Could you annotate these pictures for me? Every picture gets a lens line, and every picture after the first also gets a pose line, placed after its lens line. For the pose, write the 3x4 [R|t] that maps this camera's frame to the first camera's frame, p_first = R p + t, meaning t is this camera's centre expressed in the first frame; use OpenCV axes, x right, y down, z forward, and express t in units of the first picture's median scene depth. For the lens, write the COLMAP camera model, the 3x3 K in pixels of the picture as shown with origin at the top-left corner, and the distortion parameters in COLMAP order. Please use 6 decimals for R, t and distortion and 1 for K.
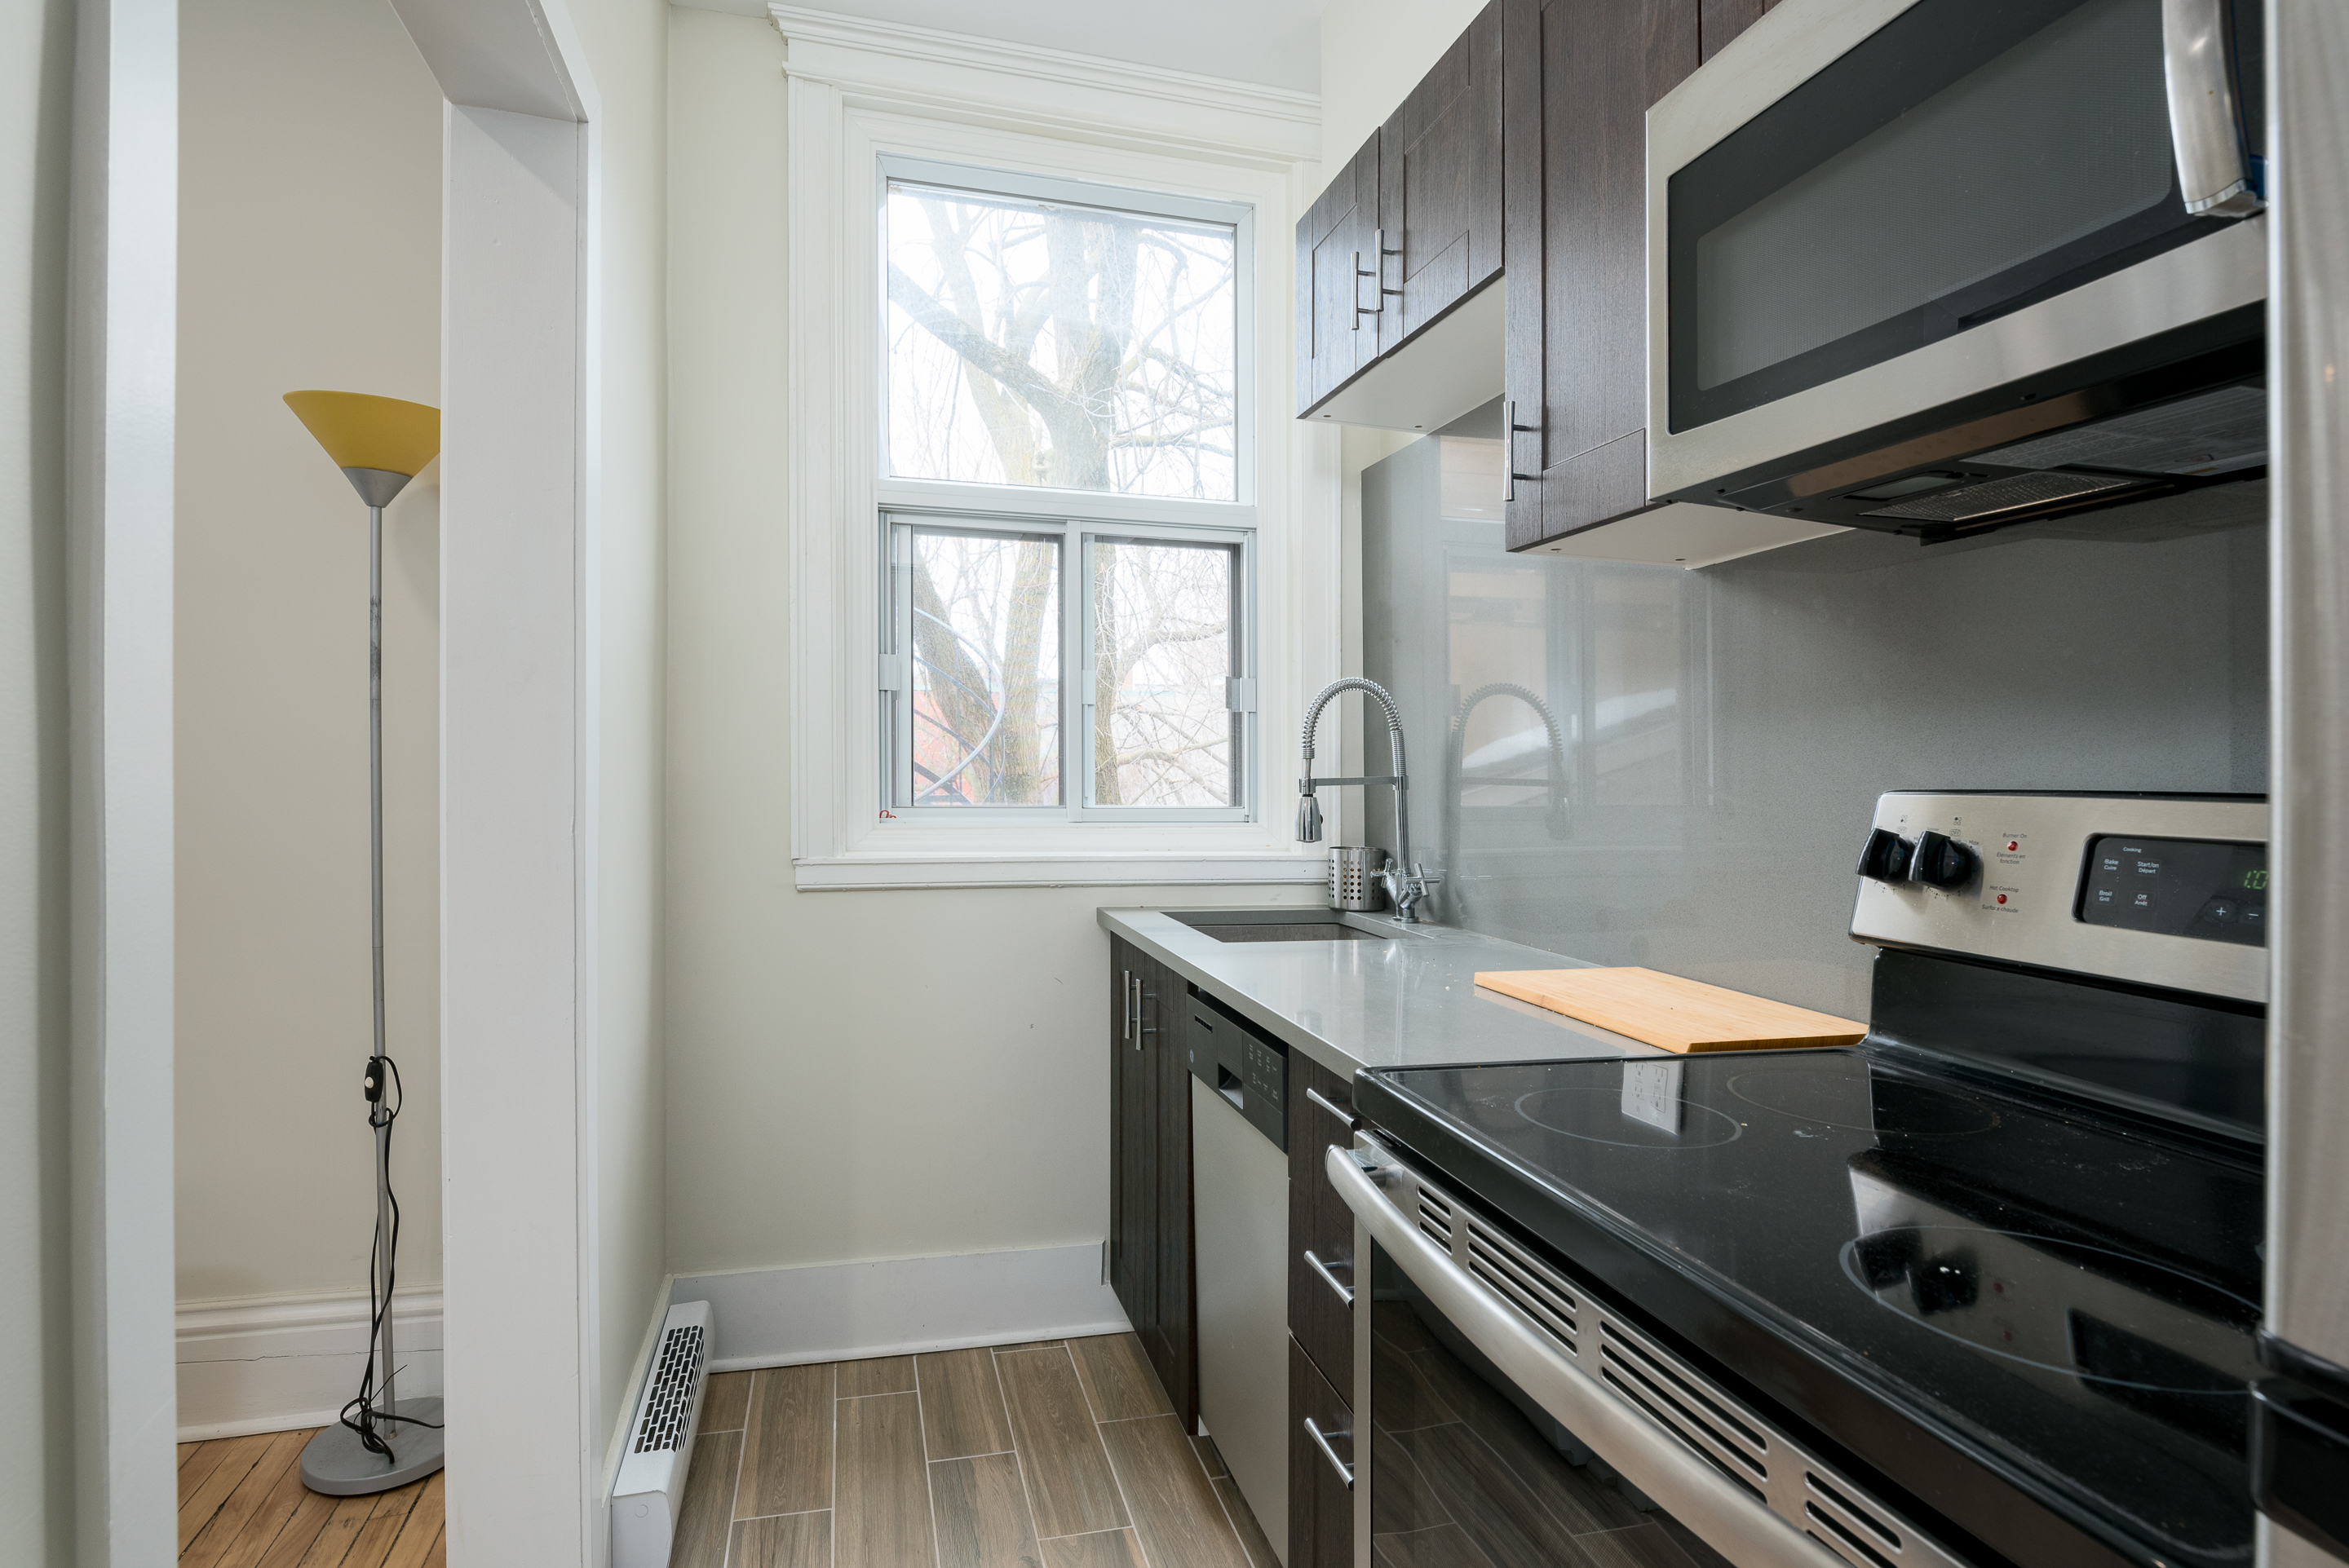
lens RADIAL K [[1252.1, 0, 1180.8], [0, 1252.1, 791.2], [0, 0, 1]] dist [0.005208, 0.001426]
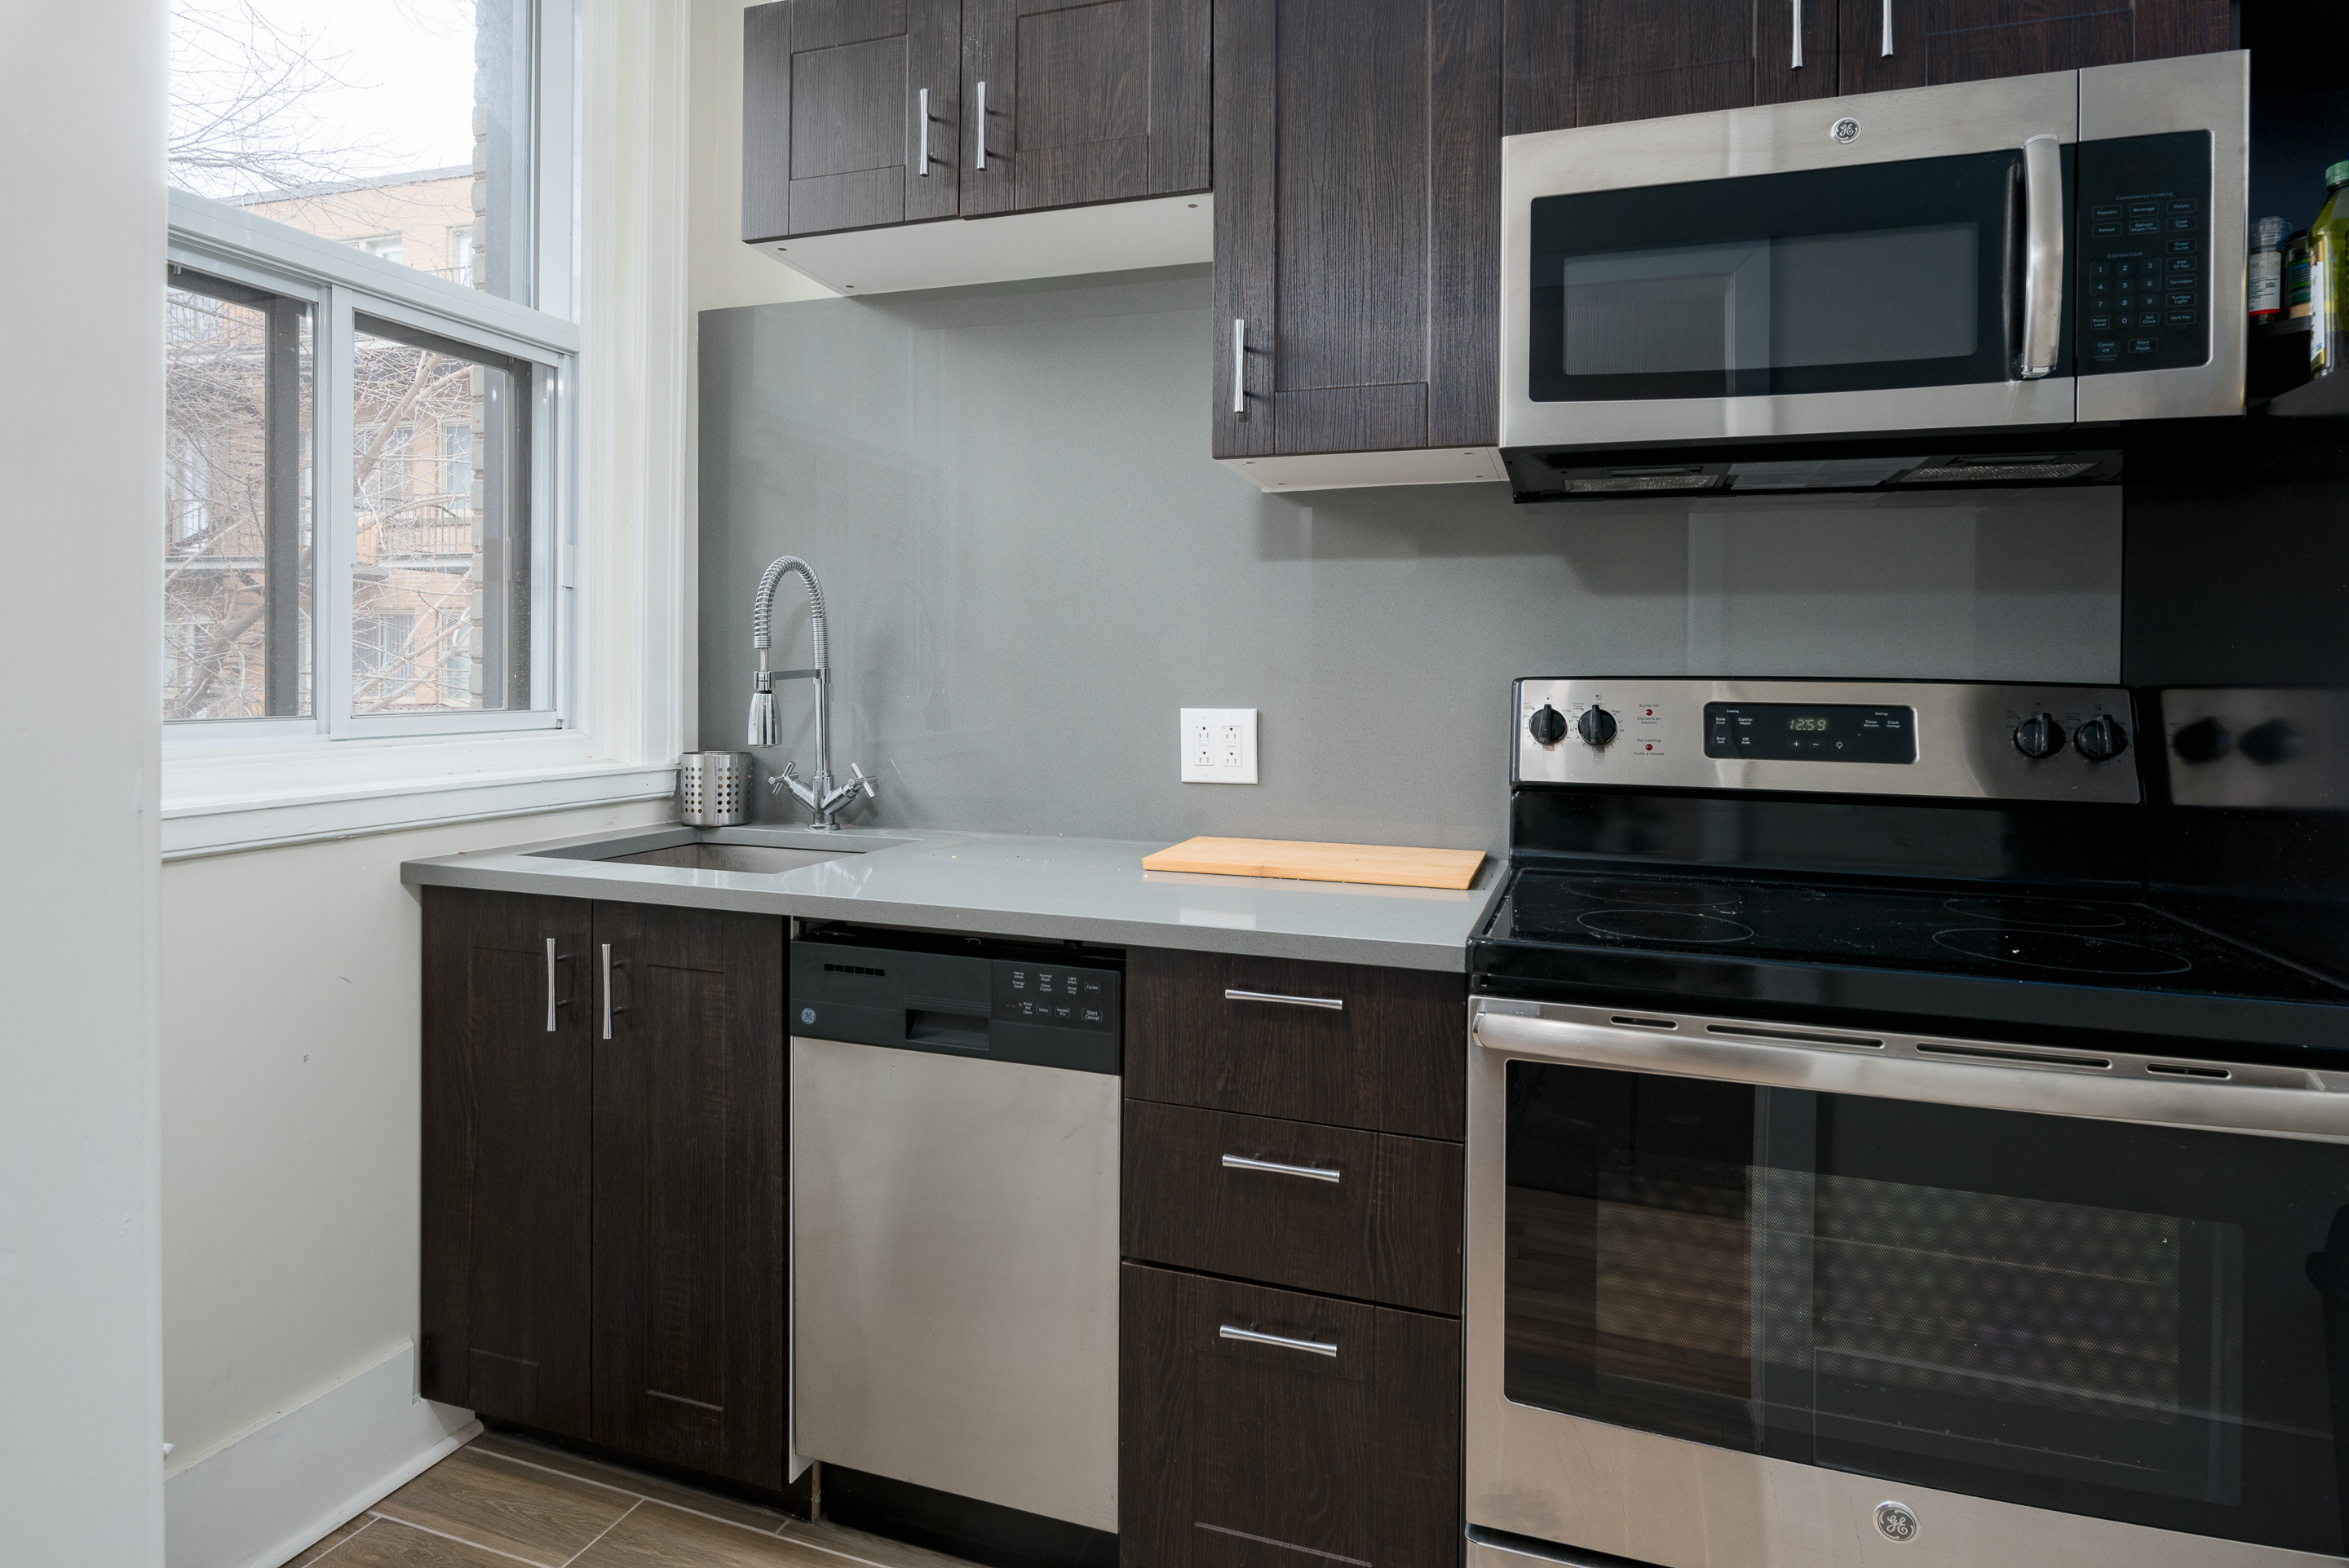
lens RADIAL K [[1252.1, 0, 1210.1], [0, 1252.1, 685.4], [0, 0, 1]] dist [0.005208, 0.001426]
pose [[0.571991, -0.018895, 0.820042, -0.495072], [0.014356, 0.999812, 0.013024, -0.009331], [-0.820134, 0.004323, 0.572155, 0.313825]]
